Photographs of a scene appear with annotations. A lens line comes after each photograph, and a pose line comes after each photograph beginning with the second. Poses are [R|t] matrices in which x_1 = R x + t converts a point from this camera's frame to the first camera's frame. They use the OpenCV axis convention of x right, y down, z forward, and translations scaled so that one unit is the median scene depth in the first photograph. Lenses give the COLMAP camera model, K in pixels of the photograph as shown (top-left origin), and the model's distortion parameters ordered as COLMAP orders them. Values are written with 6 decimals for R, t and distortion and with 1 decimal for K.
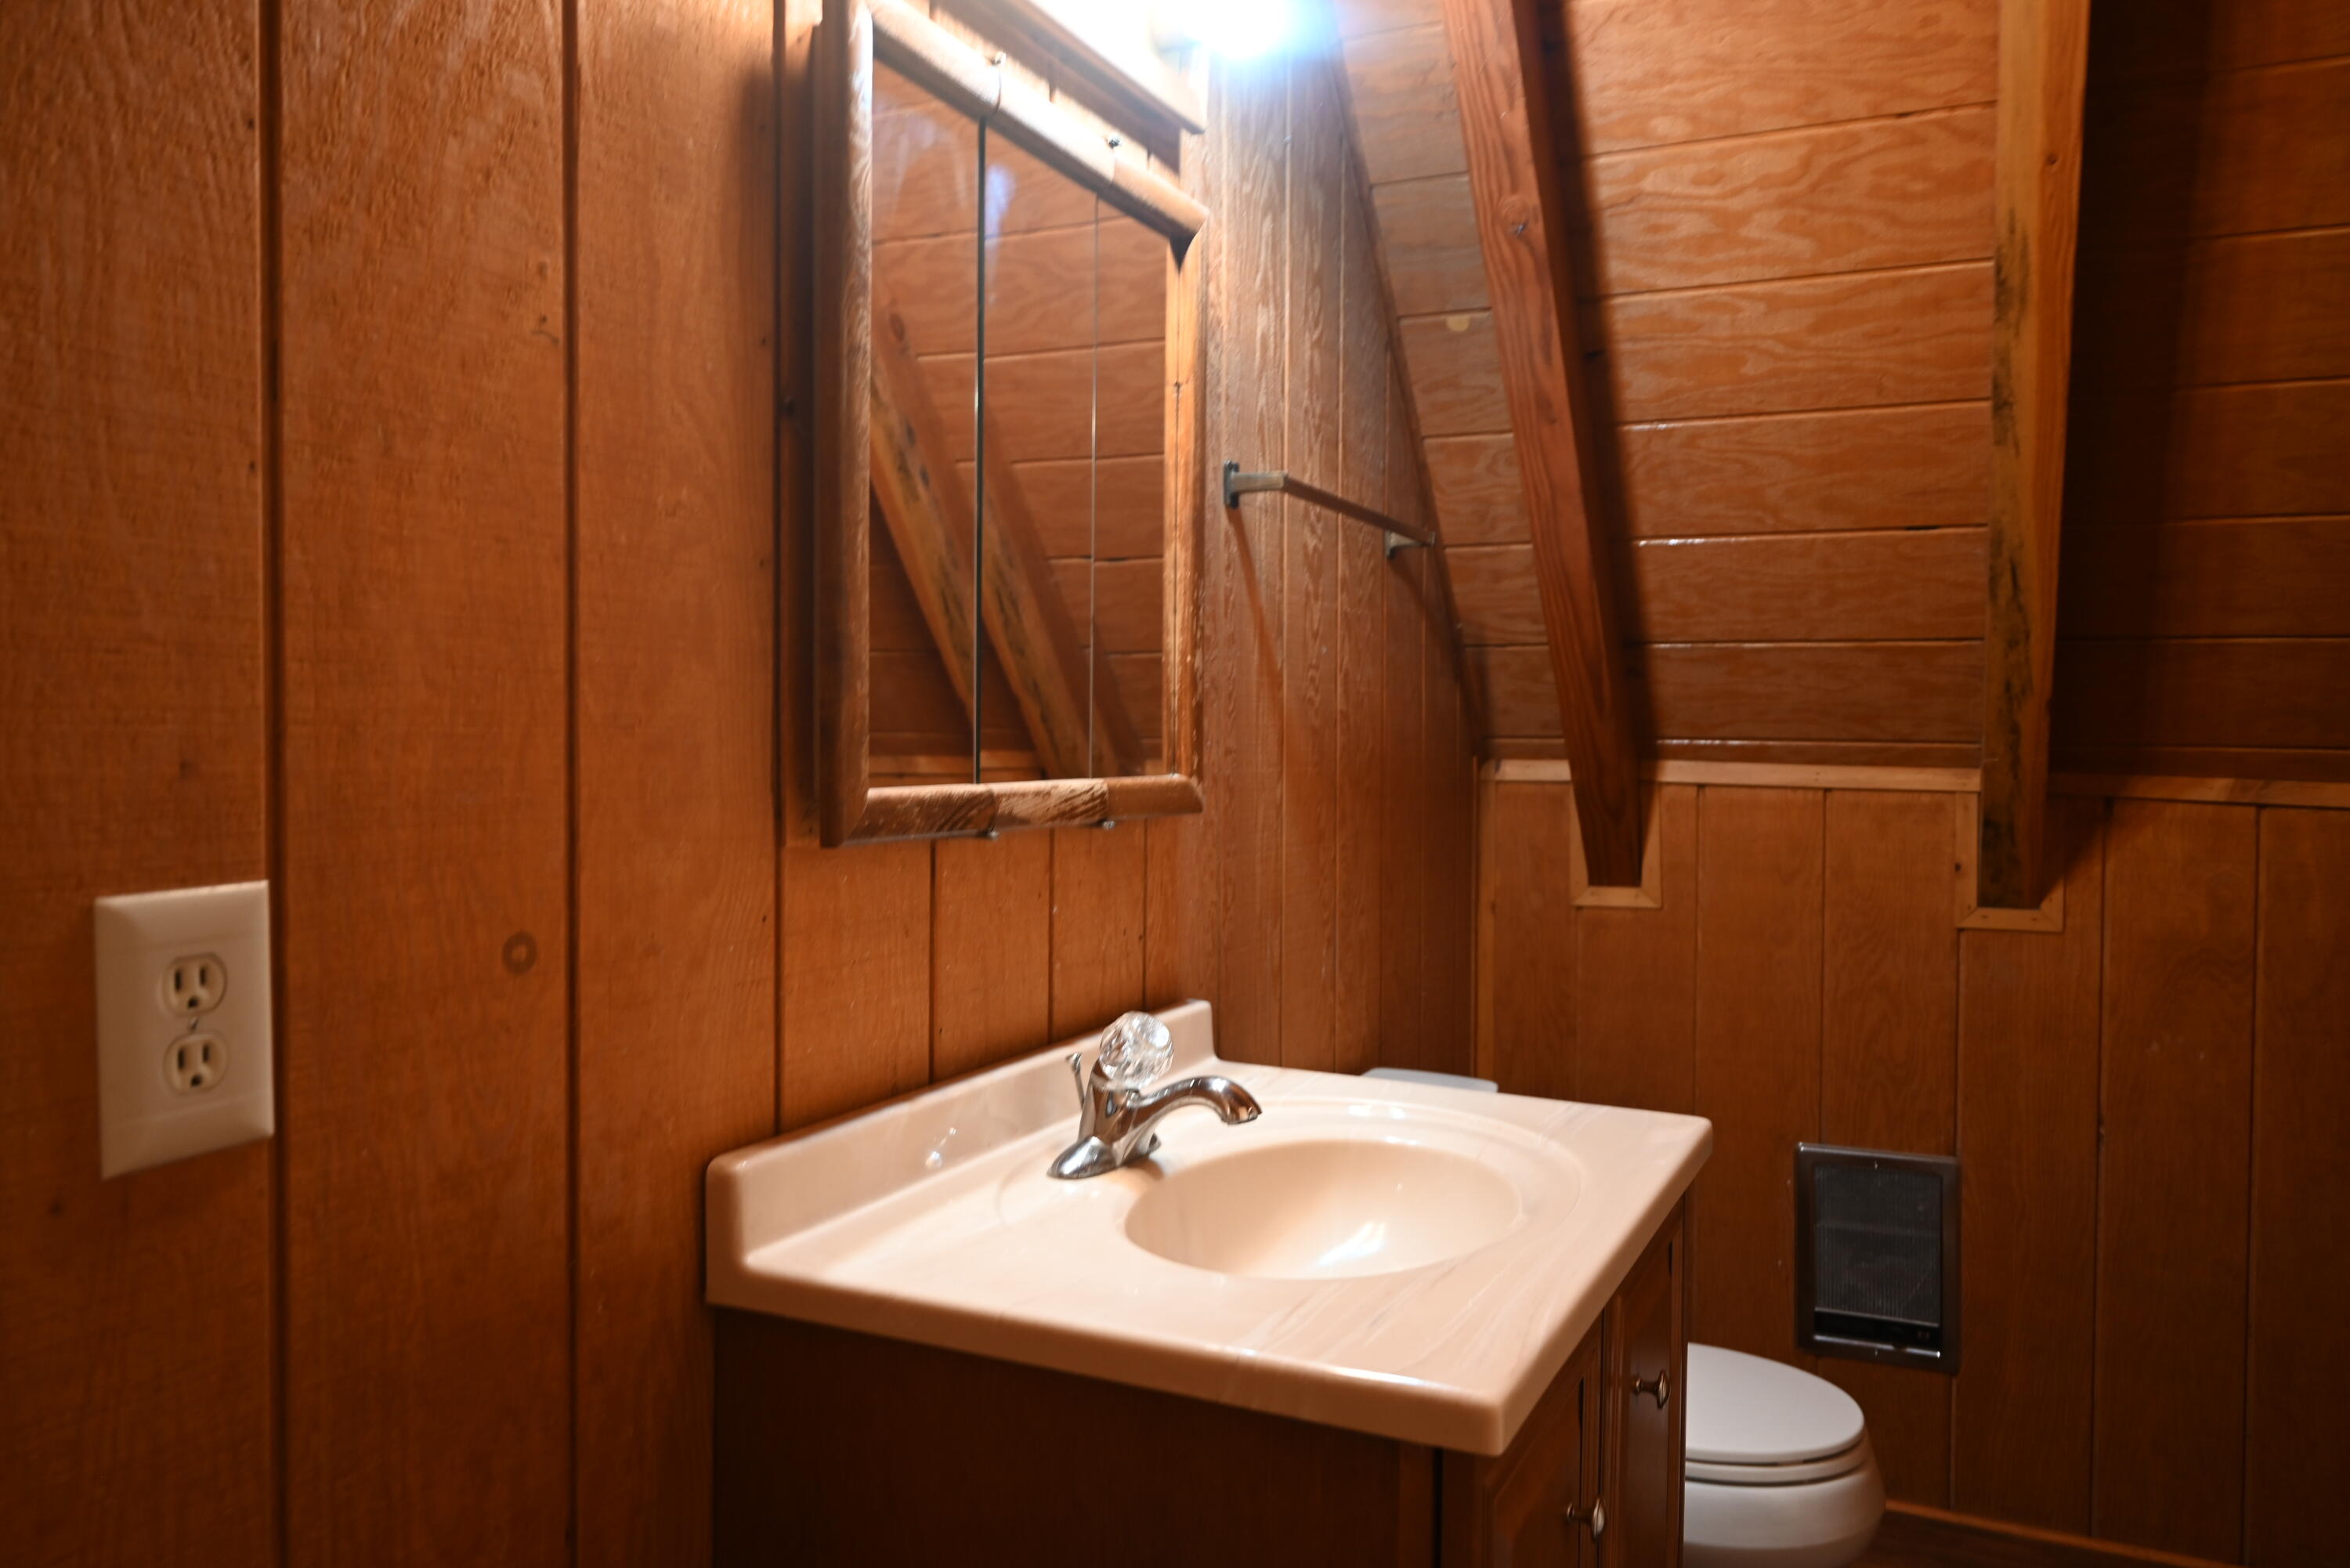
lens RADIAL K [[1683.2, 0, 1179.1], [0, 1683.2, 773.1], [0, 0, 1]] dist [-0.002213, 0.005955]
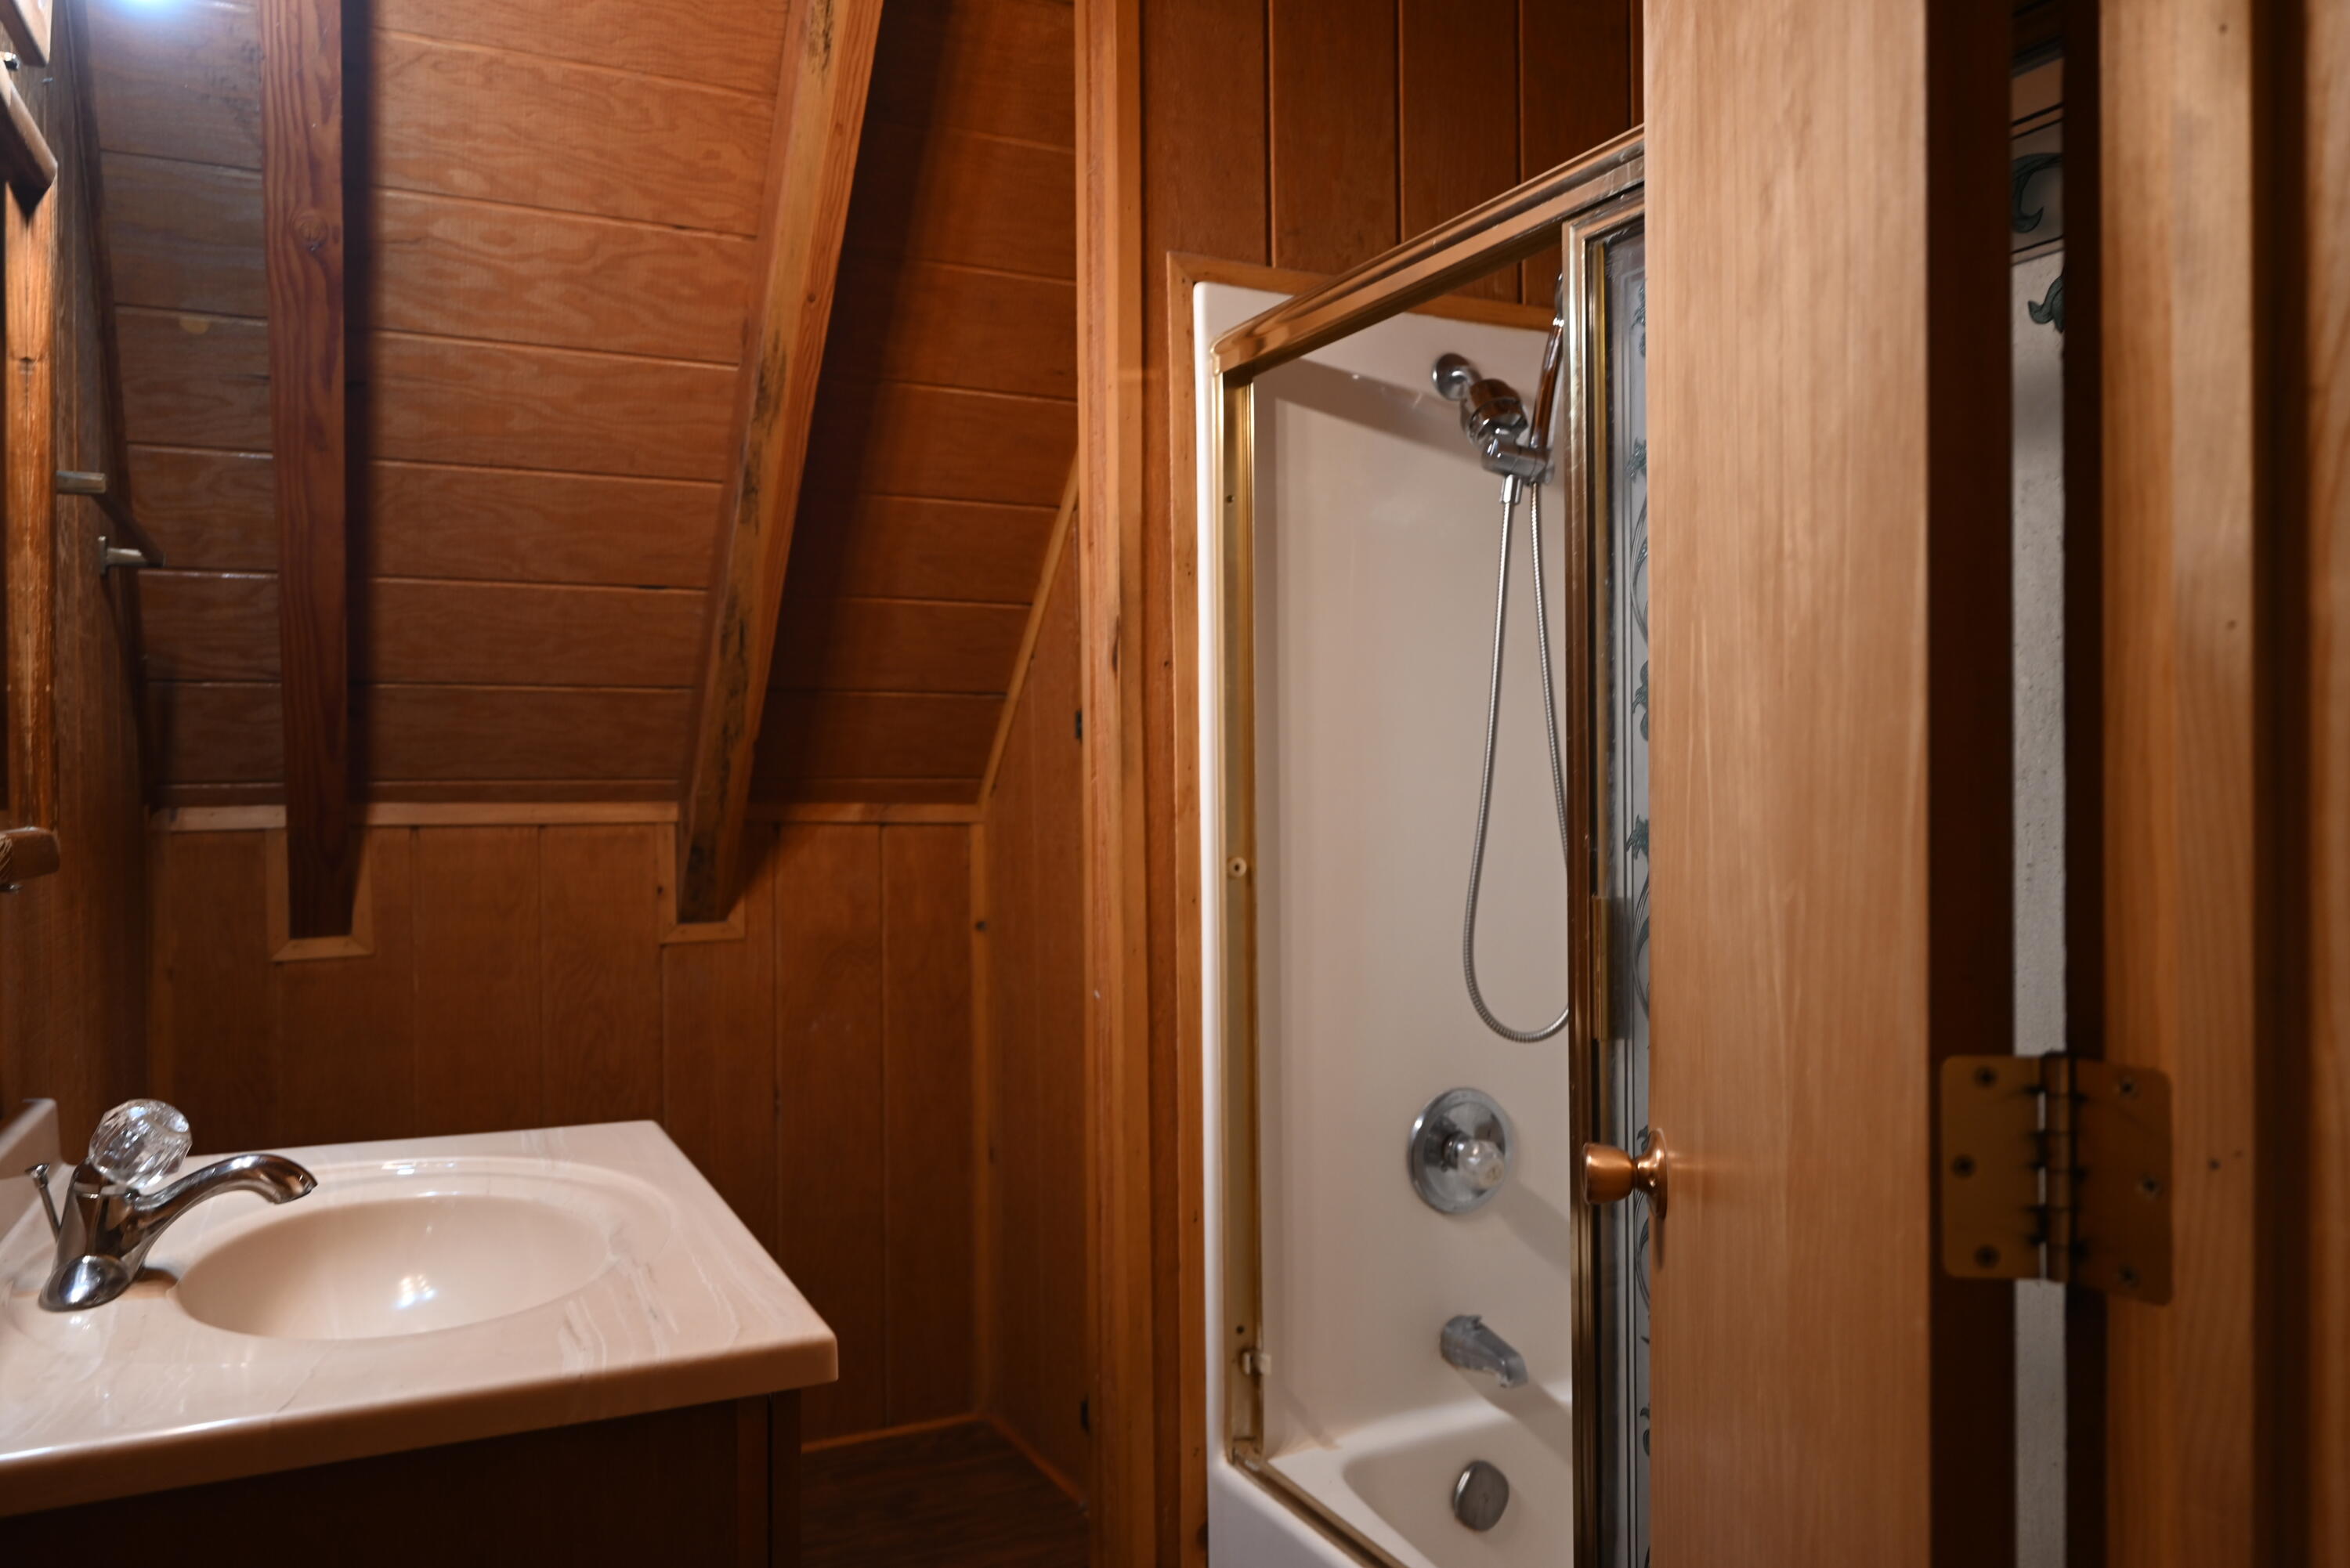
lens RADIAL K [[1683.2, 0, 1180.1], [0, 1683.2, 786.7], [0, 0, 1]] dist [-0.002213, 0.005955]
pose [[0.628503, -0.019808, 0.777555, -0.227546], [0.034538, 0.999400, -0.002458, 0.002072], [-0.777040, 0.028401, 0.628810, 0.027635]]
